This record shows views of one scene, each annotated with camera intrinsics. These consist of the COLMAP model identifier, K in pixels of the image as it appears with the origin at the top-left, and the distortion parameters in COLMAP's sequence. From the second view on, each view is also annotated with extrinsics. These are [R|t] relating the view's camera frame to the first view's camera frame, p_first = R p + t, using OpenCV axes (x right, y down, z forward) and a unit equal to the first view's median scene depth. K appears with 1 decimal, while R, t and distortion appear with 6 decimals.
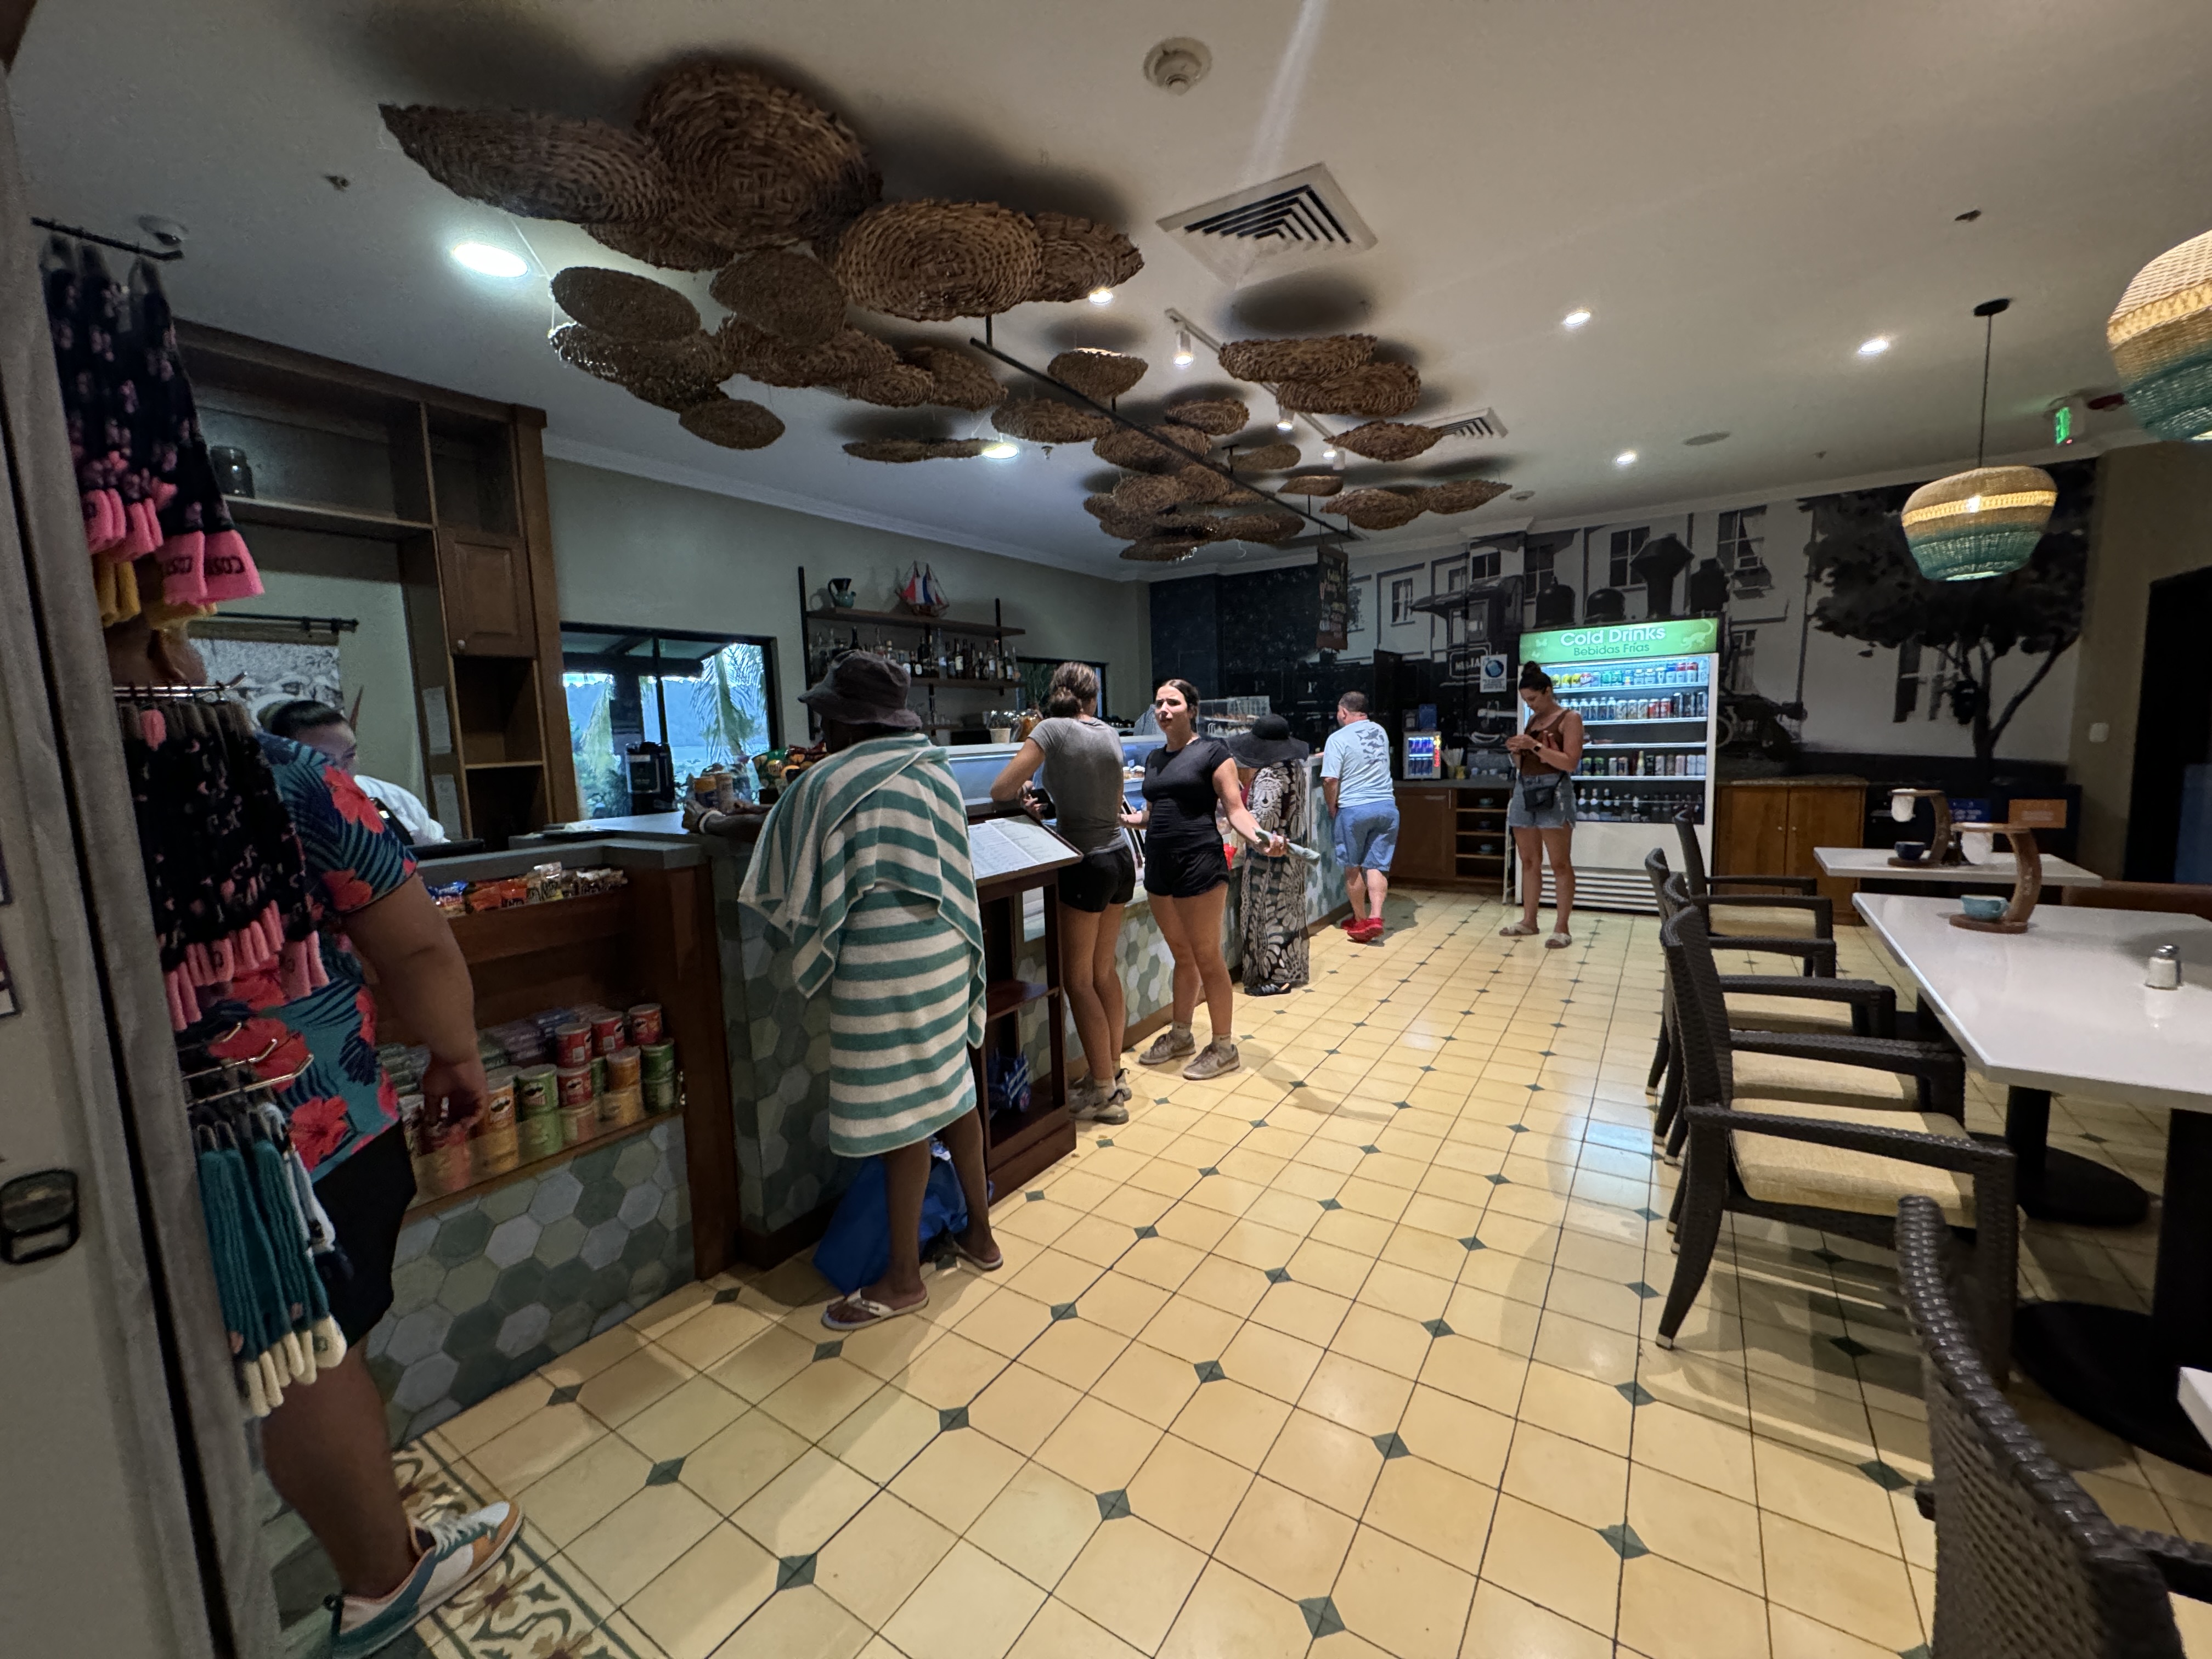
lens RADIAL K [[885.3, 0, 1108.5], [0, 885.3, 830.8], [0, 0, 1]] dist [-0.001102, -0.000096]
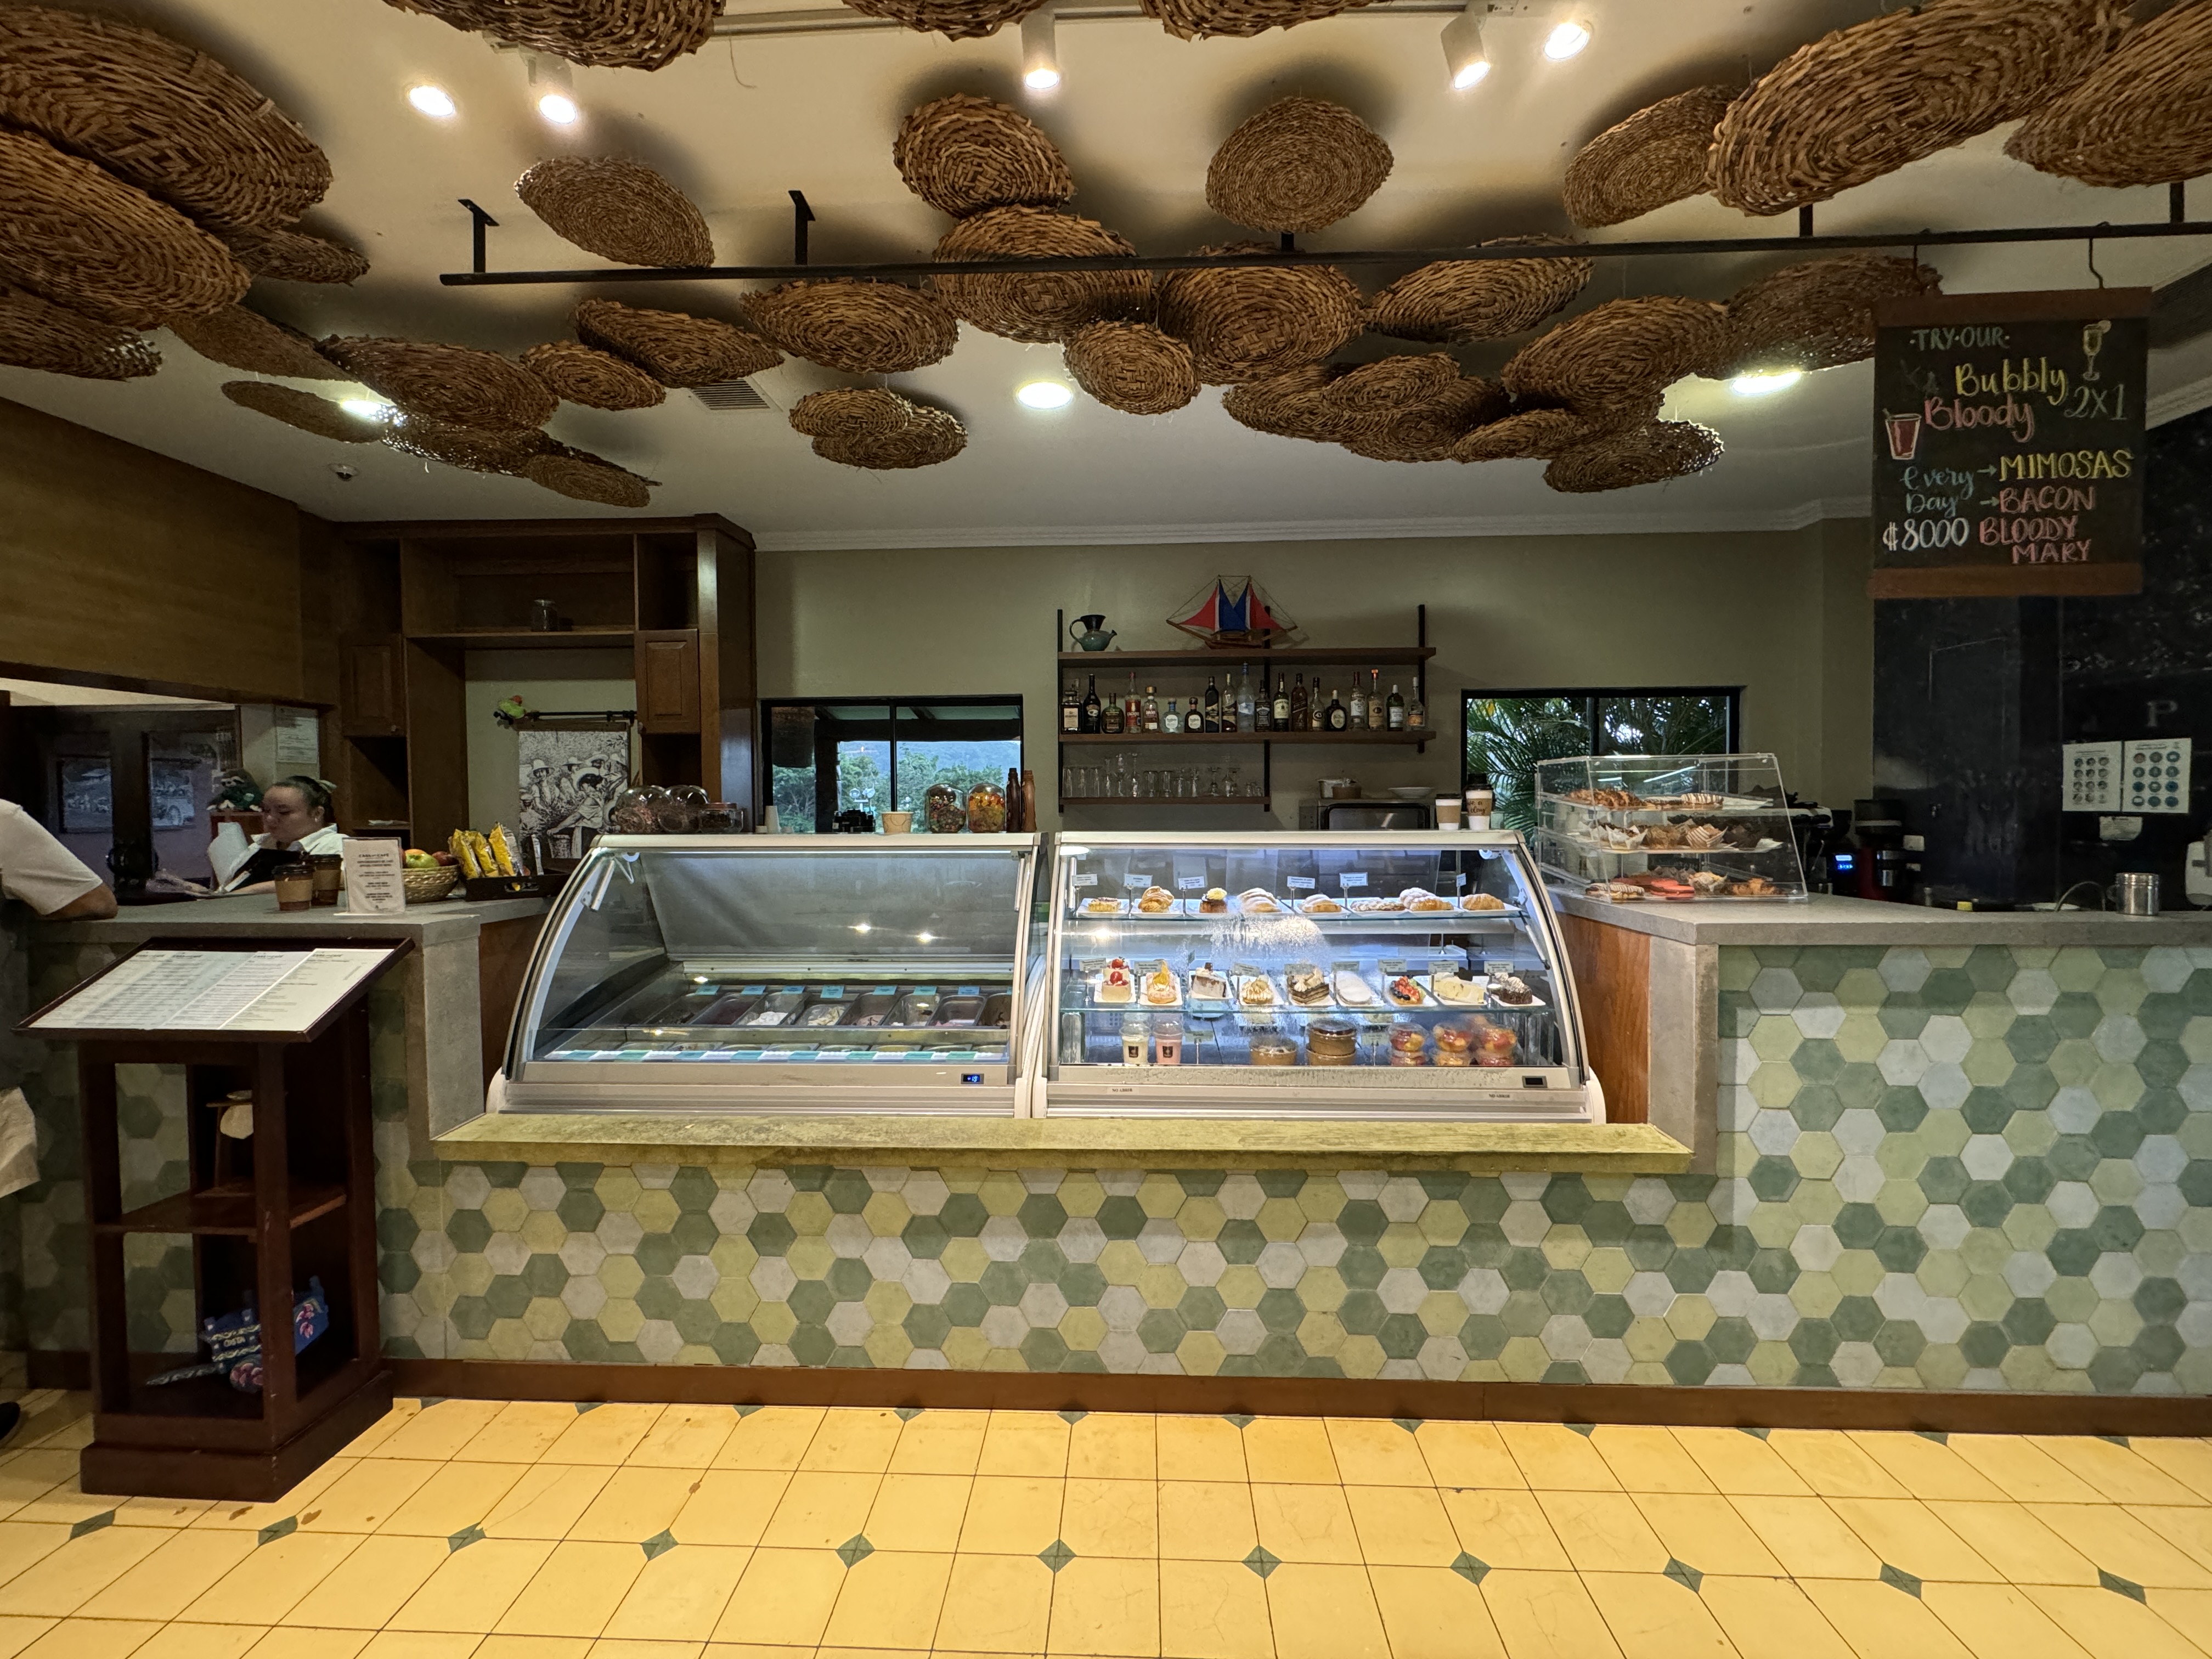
lens RADIAL K [[885.3, 0, 1104.5], [0, 885.3, 827.8], [0, 0, 1]] dist [-0.001102, -0.000096]
pose [[0.507185, 0.055054, -0.860077, 0.468487], [-0.111128, 0.993804, -0.001918, -0.105063], [0.854642, 0.096551, 0.510161, 0.701606]]
